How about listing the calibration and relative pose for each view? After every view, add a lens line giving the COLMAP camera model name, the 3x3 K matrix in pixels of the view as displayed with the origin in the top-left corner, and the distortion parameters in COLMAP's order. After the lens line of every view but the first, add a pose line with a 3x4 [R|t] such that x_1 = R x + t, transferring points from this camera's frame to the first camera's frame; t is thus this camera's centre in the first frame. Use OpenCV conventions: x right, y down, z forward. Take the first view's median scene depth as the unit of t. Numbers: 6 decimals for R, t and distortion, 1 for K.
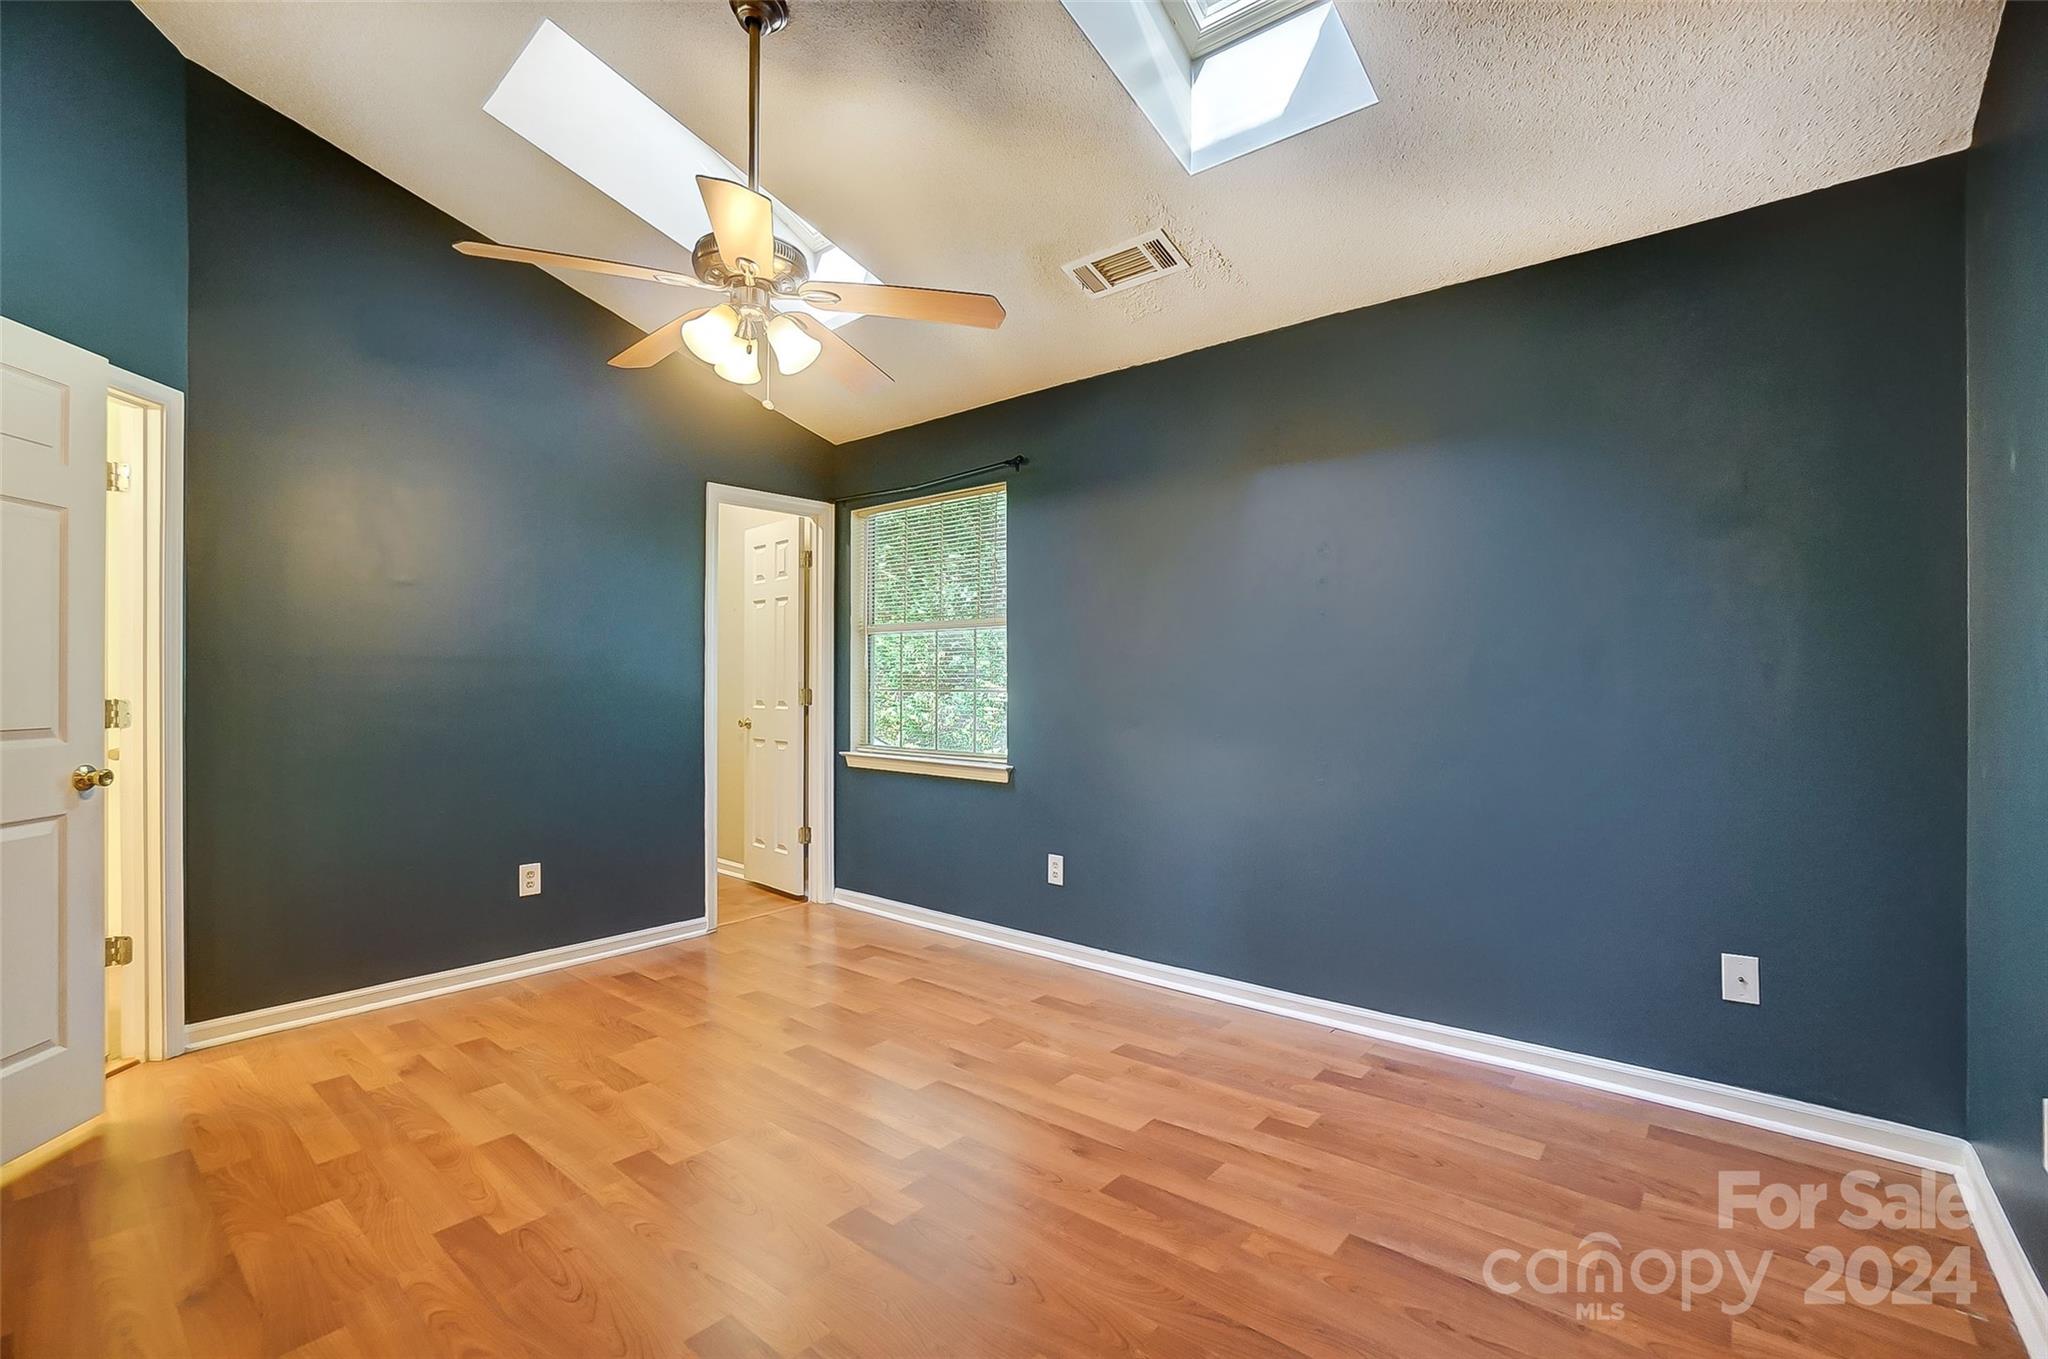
lens RADIAL K [[912.3, 0, 1018.3], [0, 912.3, 681.5], [0, 0, 1]] dist [-0.062084, 0.023491]
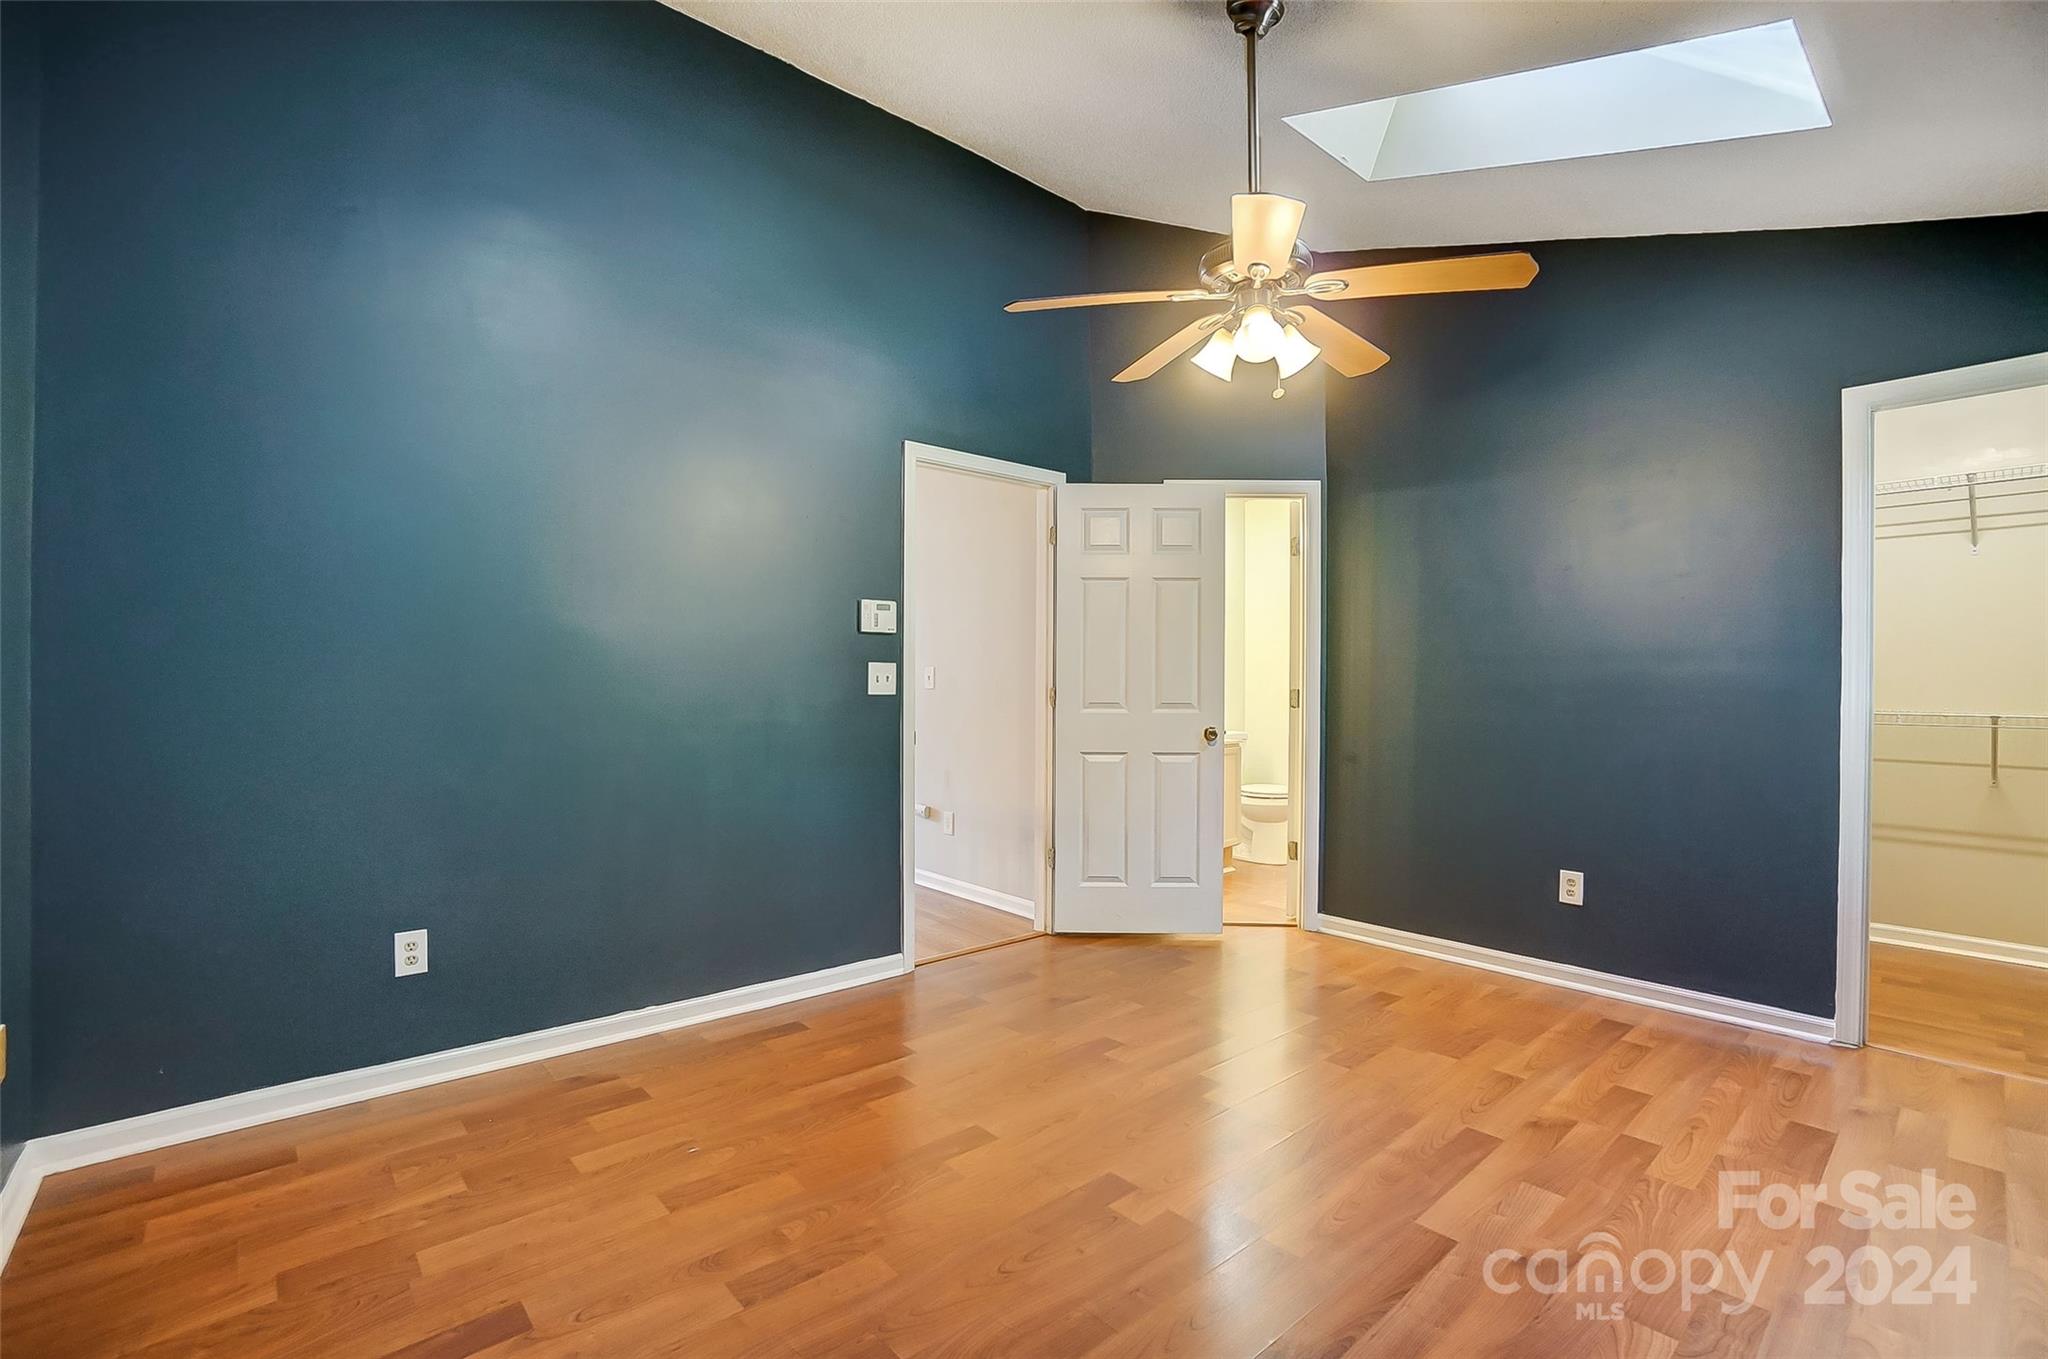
lens RADIAL K [[912.3, 0, 1018.3], [0, 912.3, 681.5], [0, 0, 1]] dist [-0.062084, 0.023491]
pose [[-0.137336, 0.003808, -0.990517, 0.638901], [-0.005261, 0.999976, 0.004573, 0.002313], [0.990511, 0.005840, -0.137313, 0.745404]]
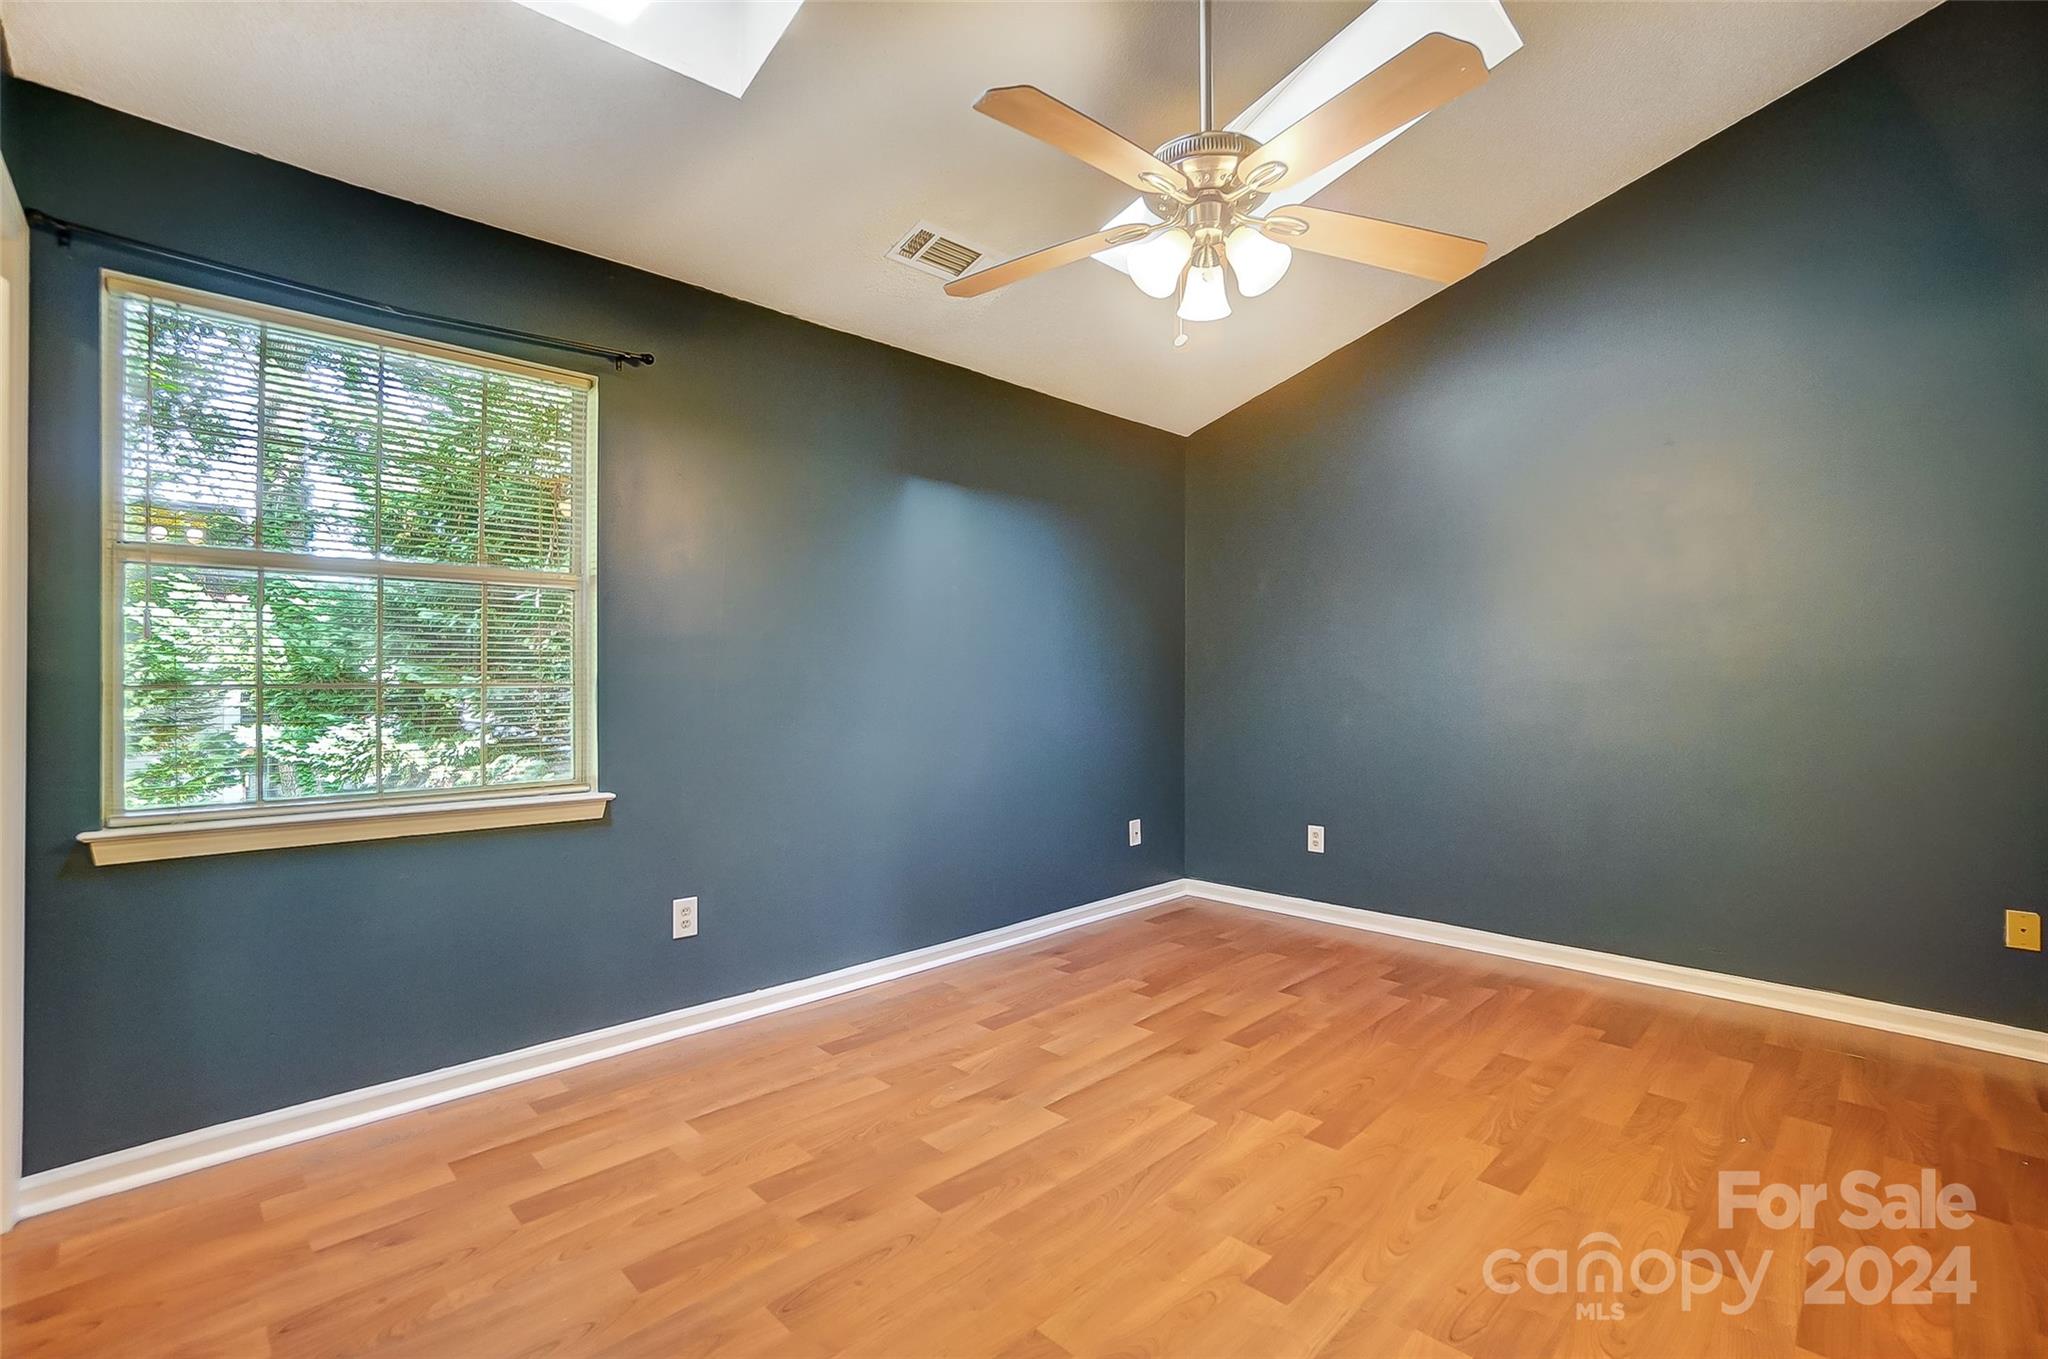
lens RADIAL K [[912.3, 0, 1018.3], [0, 912.3, 681.5], [0, 0, 1]] dist [-0.062084, 0.023491]
pose [[0.085133, 0.000453, 0.996369, -0.990552], [-0.000329, 1.000000, -0.000427, 0.011421], [-0.996370, -0.000291, 0.085133, 0.940555]]
